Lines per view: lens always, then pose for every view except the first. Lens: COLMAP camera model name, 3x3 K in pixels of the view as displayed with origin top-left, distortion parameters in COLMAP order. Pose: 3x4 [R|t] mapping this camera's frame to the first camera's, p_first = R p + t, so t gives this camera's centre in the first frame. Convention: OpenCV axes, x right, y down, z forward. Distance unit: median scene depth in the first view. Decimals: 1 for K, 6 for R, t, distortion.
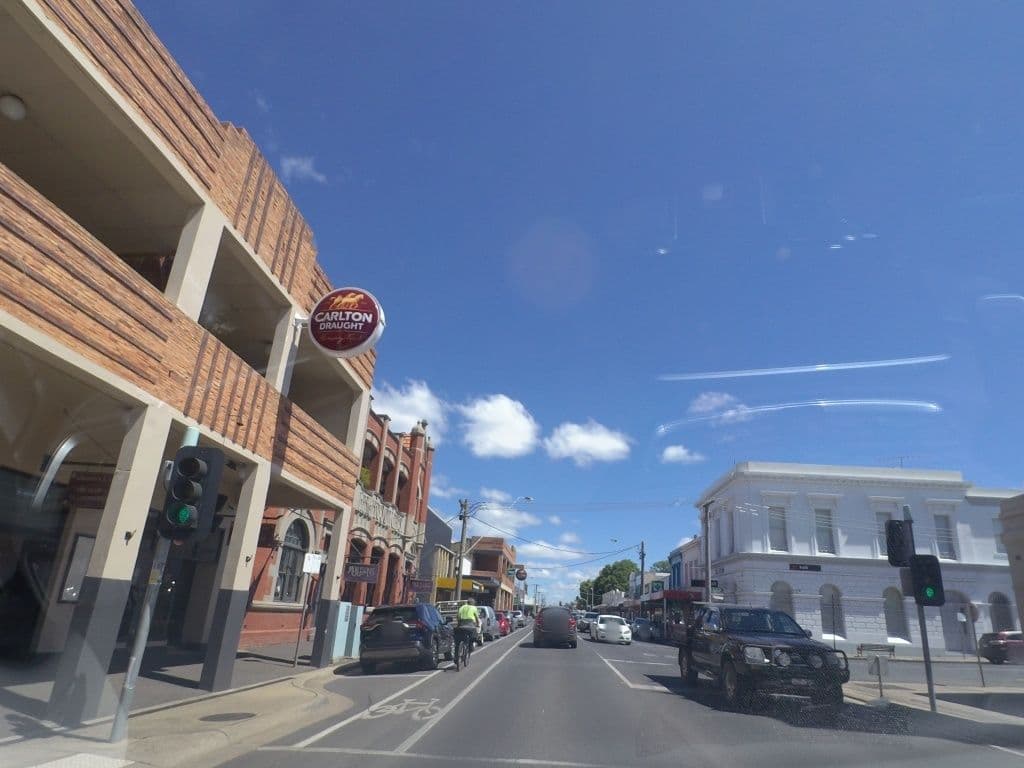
lens RADIAL K [[644.5, 0, 512.0], [0, 644.5, 384.0], [0, 0, 1]] dist [-0.007325, -0.001690]
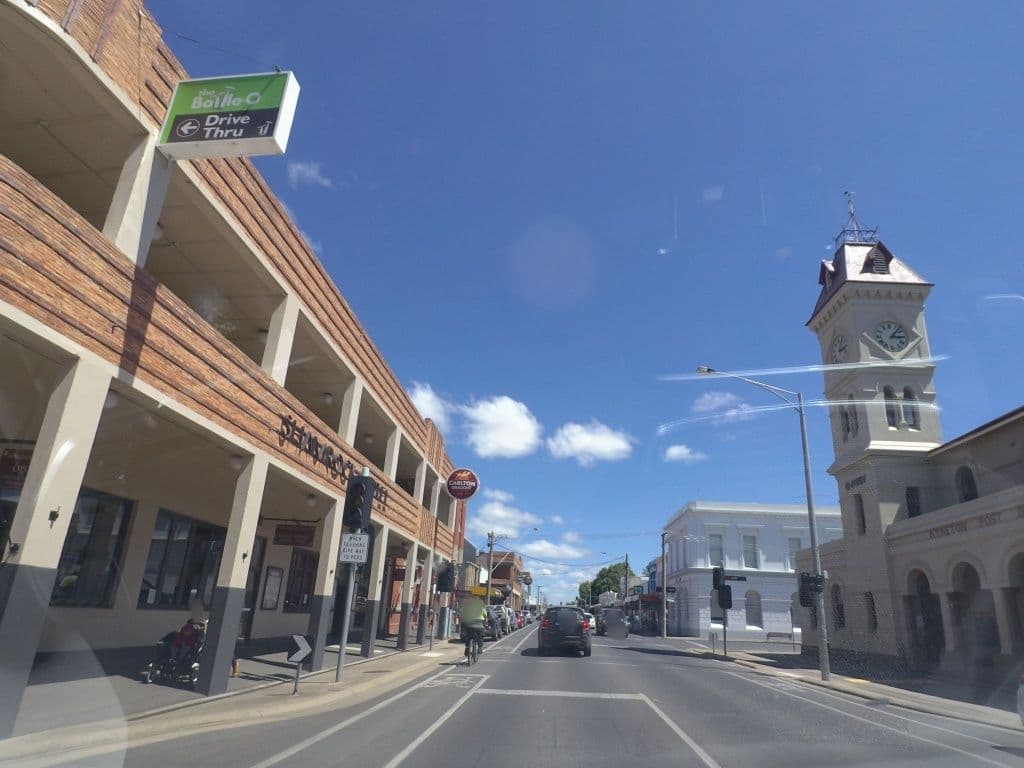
lens RADIAL K [[664.4, 0, 518.7], [0, 664.4, 366.1], [0, 0, 1]] dist [-0.099873, 0.107769]
pose [[0.999958, 0.005913, 0.007022, -0.011249], [-0.005794, 0.999840, -0.016927, -0.069597], [-0.007121, 0.016886, 0.999832, -0.197151]]
